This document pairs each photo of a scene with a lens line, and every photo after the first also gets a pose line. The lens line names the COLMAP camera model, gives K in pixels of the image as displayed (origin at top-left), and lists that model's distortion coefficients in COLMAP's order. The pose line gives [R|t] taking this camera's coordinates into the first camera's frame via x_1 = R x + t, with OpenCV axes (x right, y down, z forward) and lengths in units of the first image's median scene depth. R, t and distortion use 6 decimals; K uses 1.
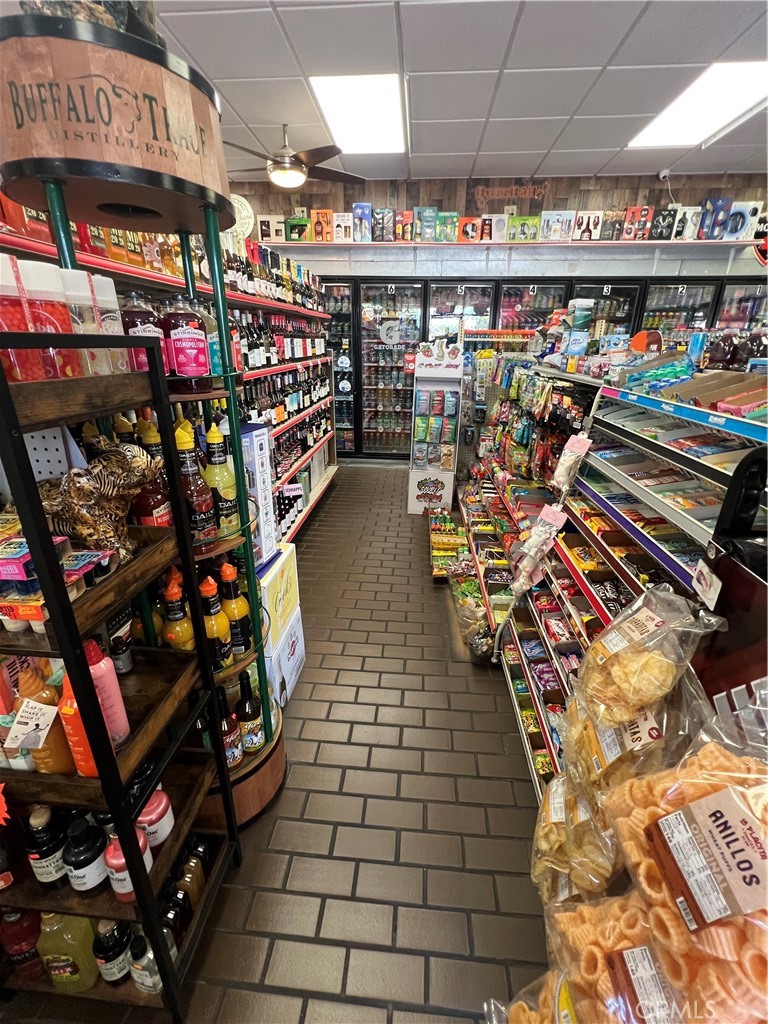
lens RADIAL K [[434.6, 0, 385.5], [0, 434.6, 510.4], [0, 0, 1]] dist [0.004757, 0.000596]
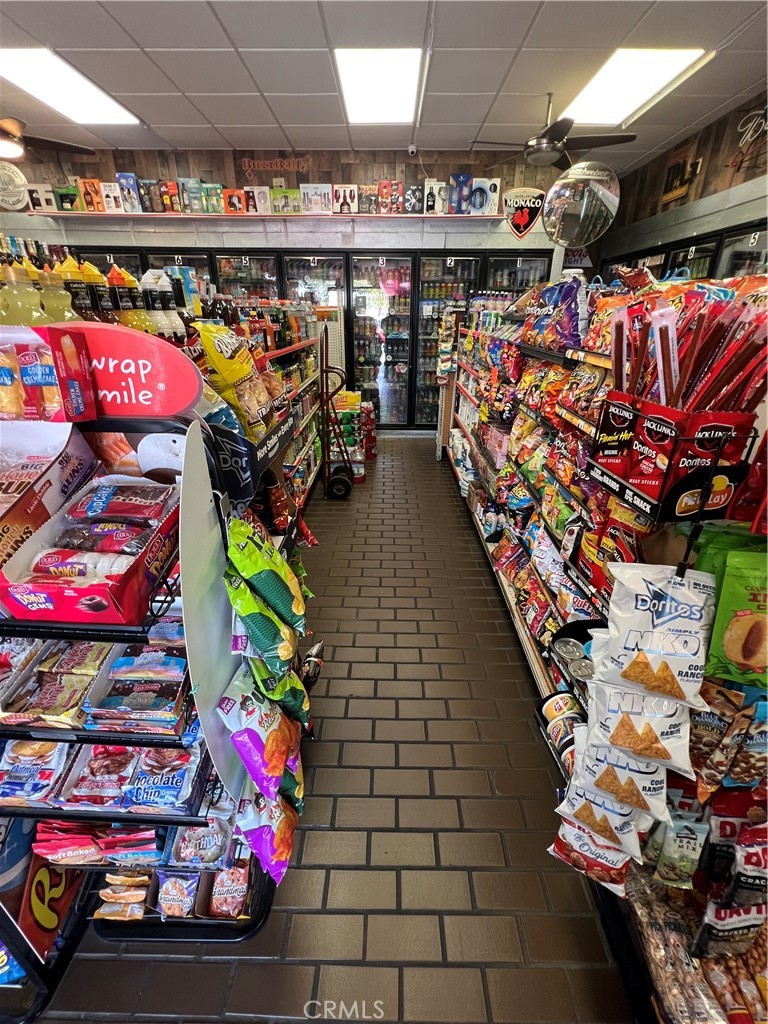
lens RADIAL K [[411.2, 0, 384.1], [0, 411.2, 512.1], [0, 0, 1]] dist [0.002022, 0.000812]
pose [[0.998271, -0.029172, 0.051034, 0.478965], [0.025359, 0.996949, 0.073820, 0.042383], [-0.053032, -0.072398, 0.995965, -0.069156]]
